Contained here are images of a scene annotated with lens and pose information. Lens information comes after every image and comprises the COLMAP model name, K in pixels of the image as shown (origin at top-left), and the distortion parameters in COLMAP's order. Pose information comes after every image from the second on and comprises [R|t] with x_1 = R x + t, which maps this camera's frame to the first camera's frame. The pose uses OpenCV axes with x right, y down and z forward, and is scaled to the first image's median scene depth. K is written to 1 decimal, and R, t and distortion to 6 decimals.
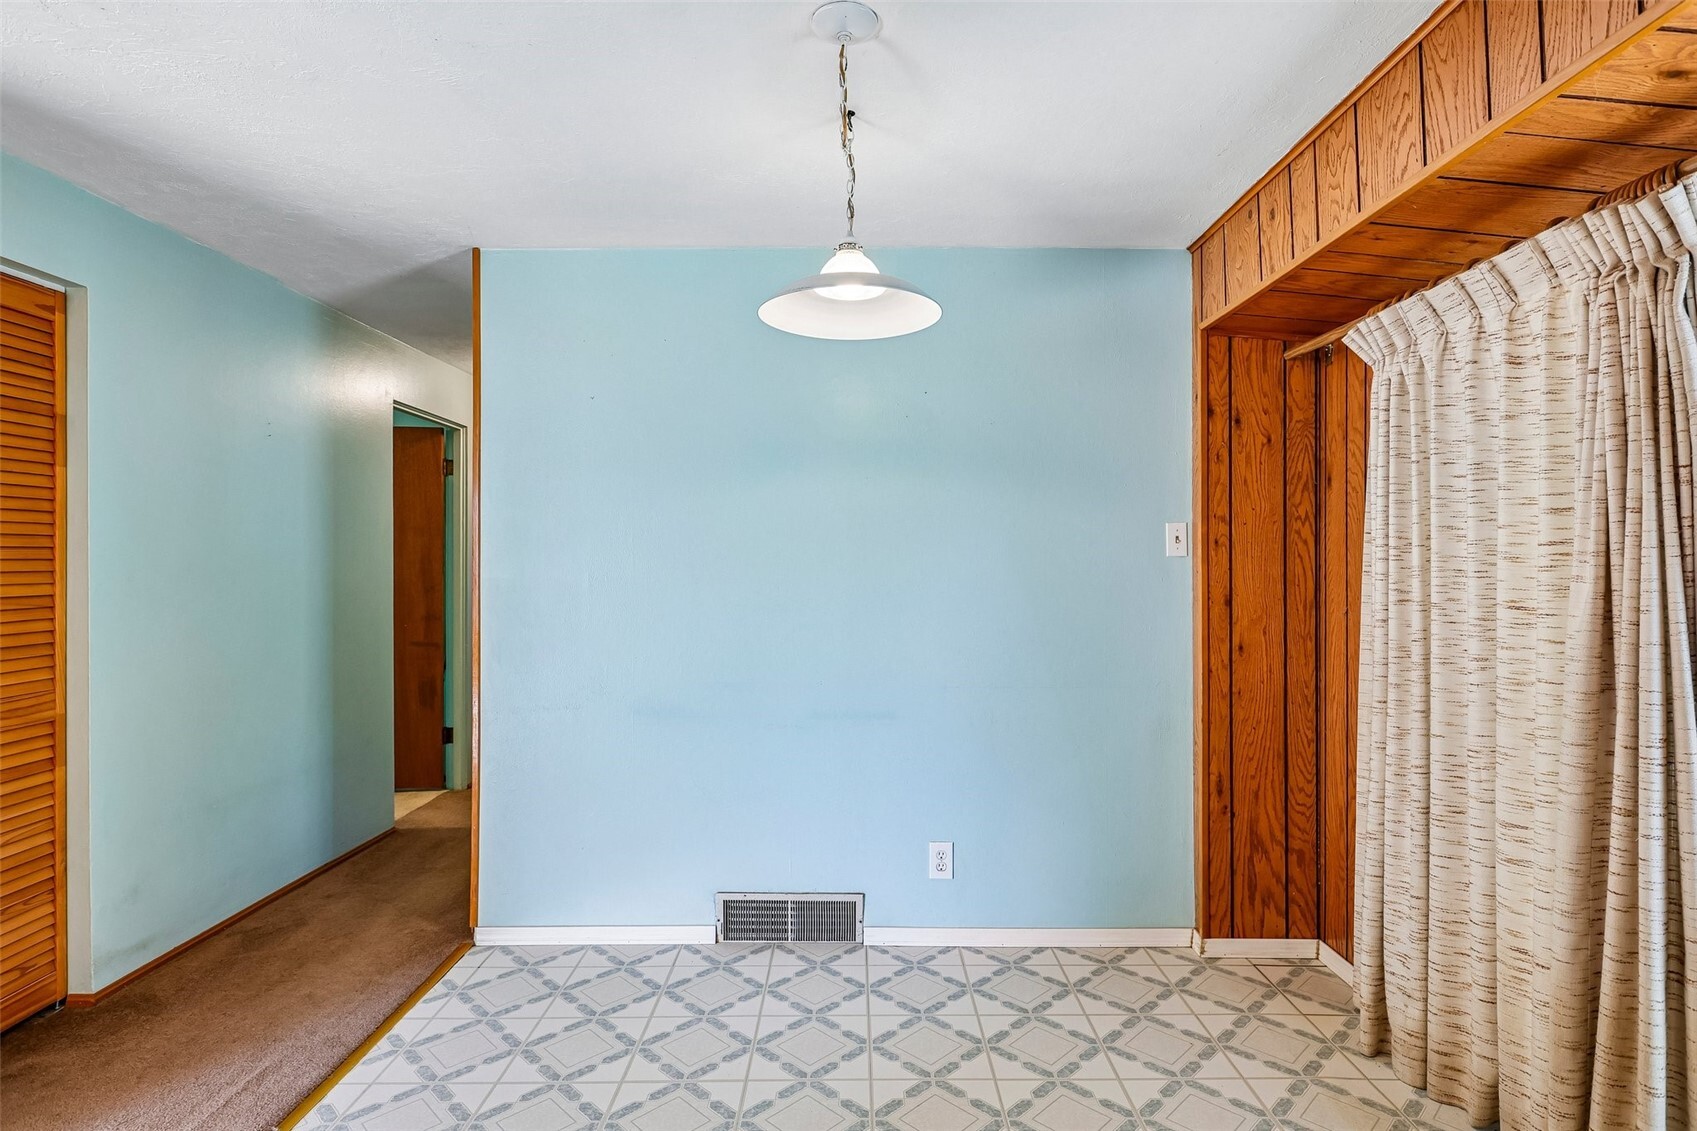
lens RADIAL K [[877.3, 0, 849.0], [0, 877.3, 559.8], [0, 0, 1]] dist [0.005383, 0.000982]
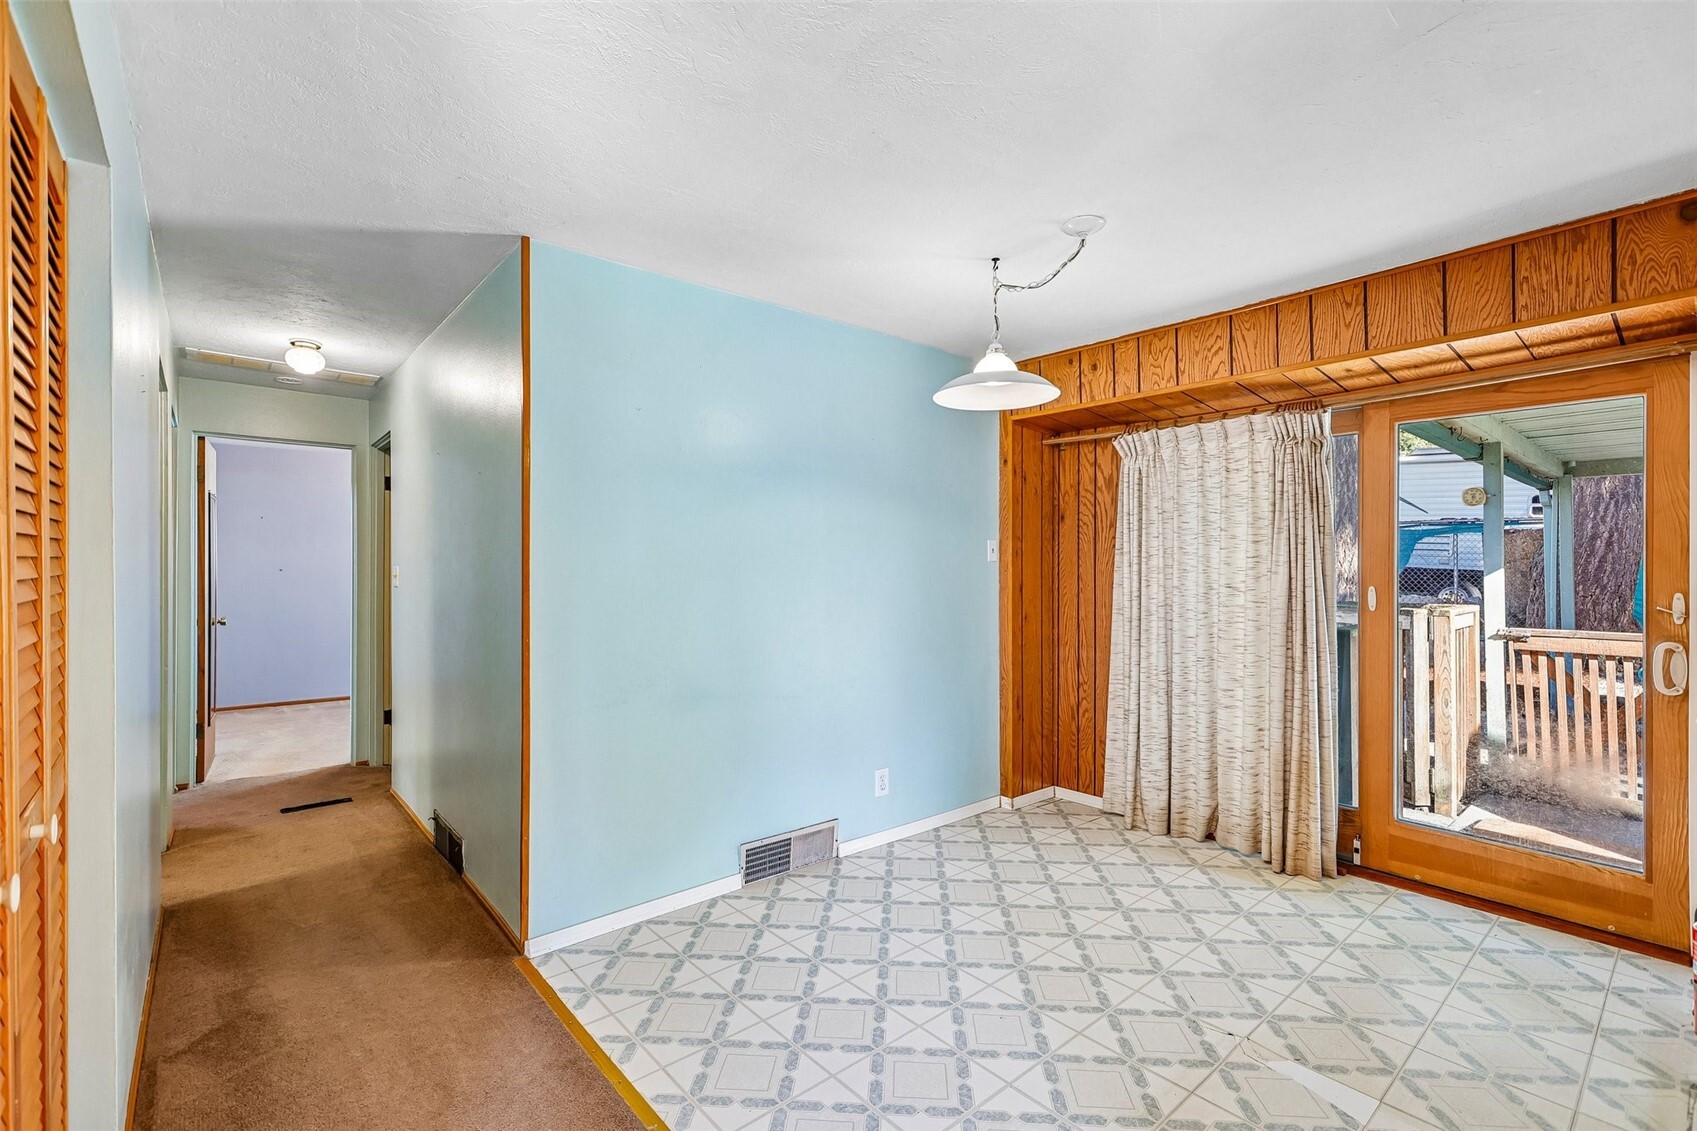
lens RADIAL K [[759.8, 0, 848.5], [0, 759.8, 565.5], [0, 0, 1]] dist [-0.003502, 0.000315]
pose [[0.755638, 0.002573, 0.654985, -0.763411], [-0.004824, 0.999987, 0.001637, 0.002850], [-0.654972, -0.004397, 0.755640, 0.149894]]
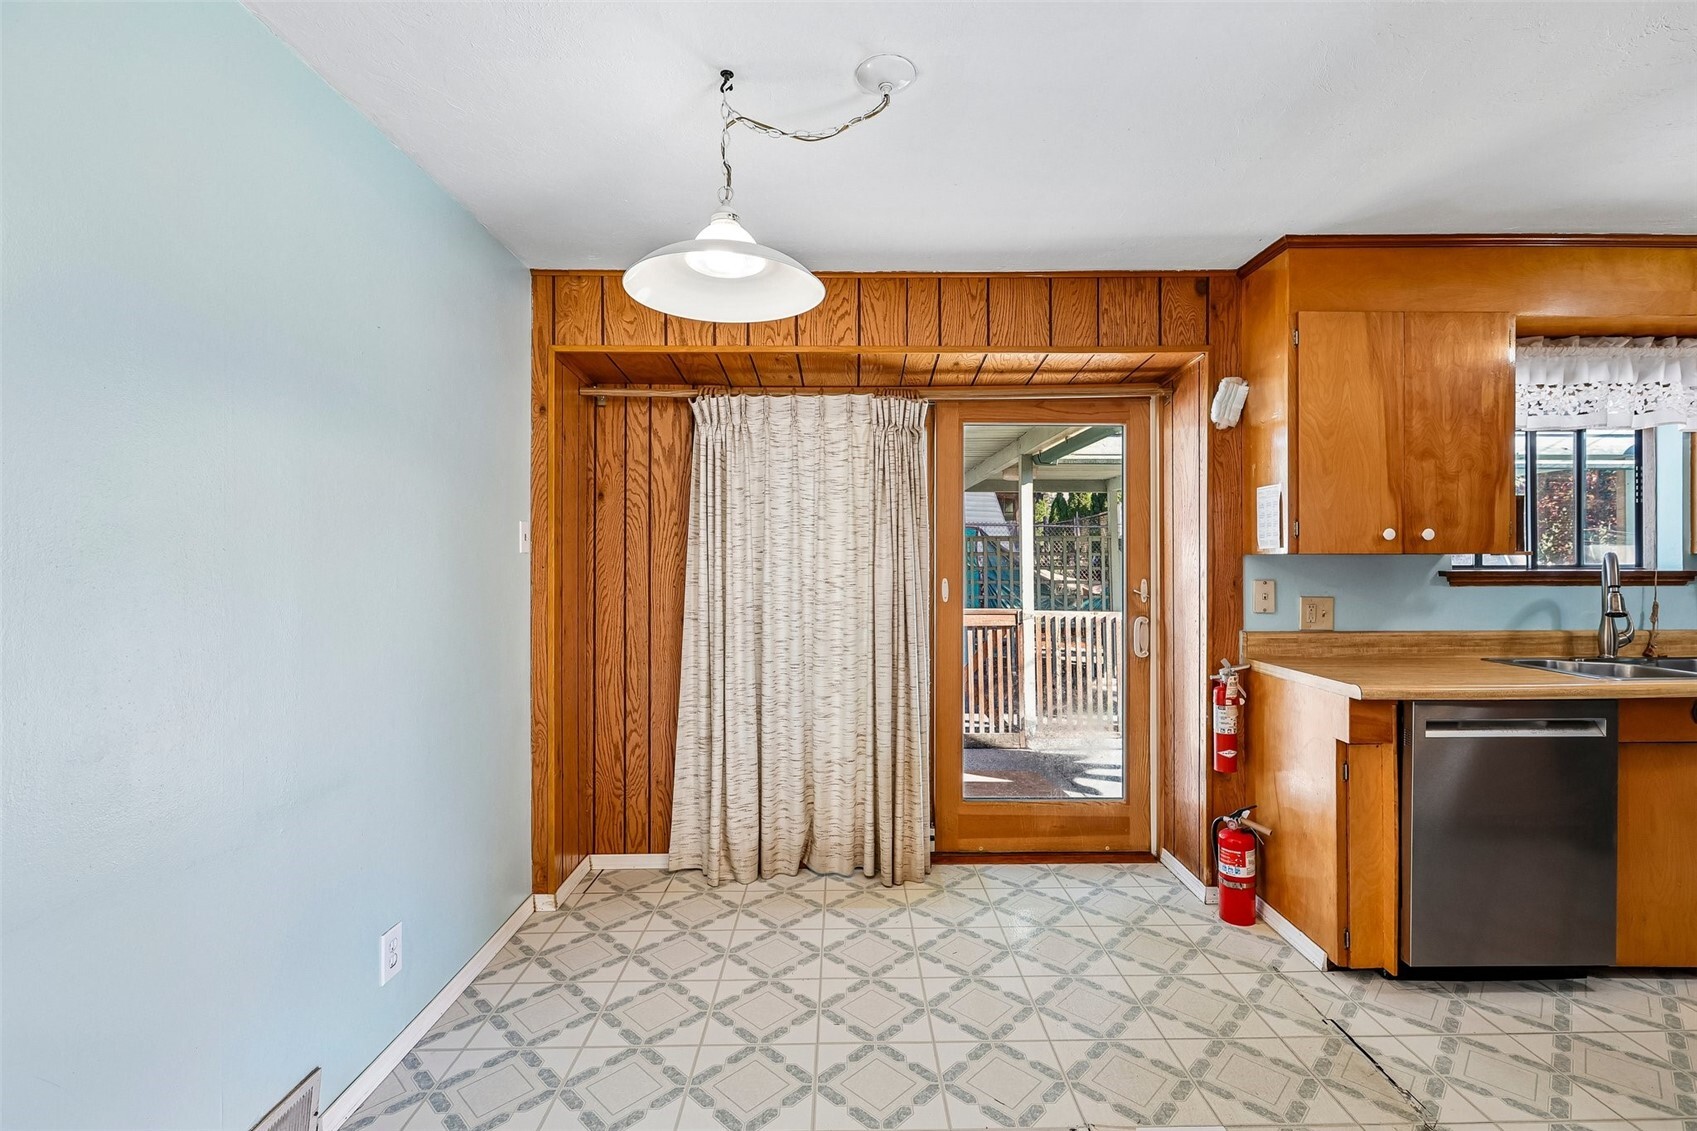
lens RADIAL K [[758.4, 0, 858.5], [0, 758.4, 551.3], [0, 0, 1]] dist [-0.006500, 0.000154]
pose [[-0.028291, 0.010505, 0.999545, -0.597385], [-0.003248, 0.999939, -0.010602, 0.003075], [-0.999594, -0.003547, -0.028255, 0.662922]]
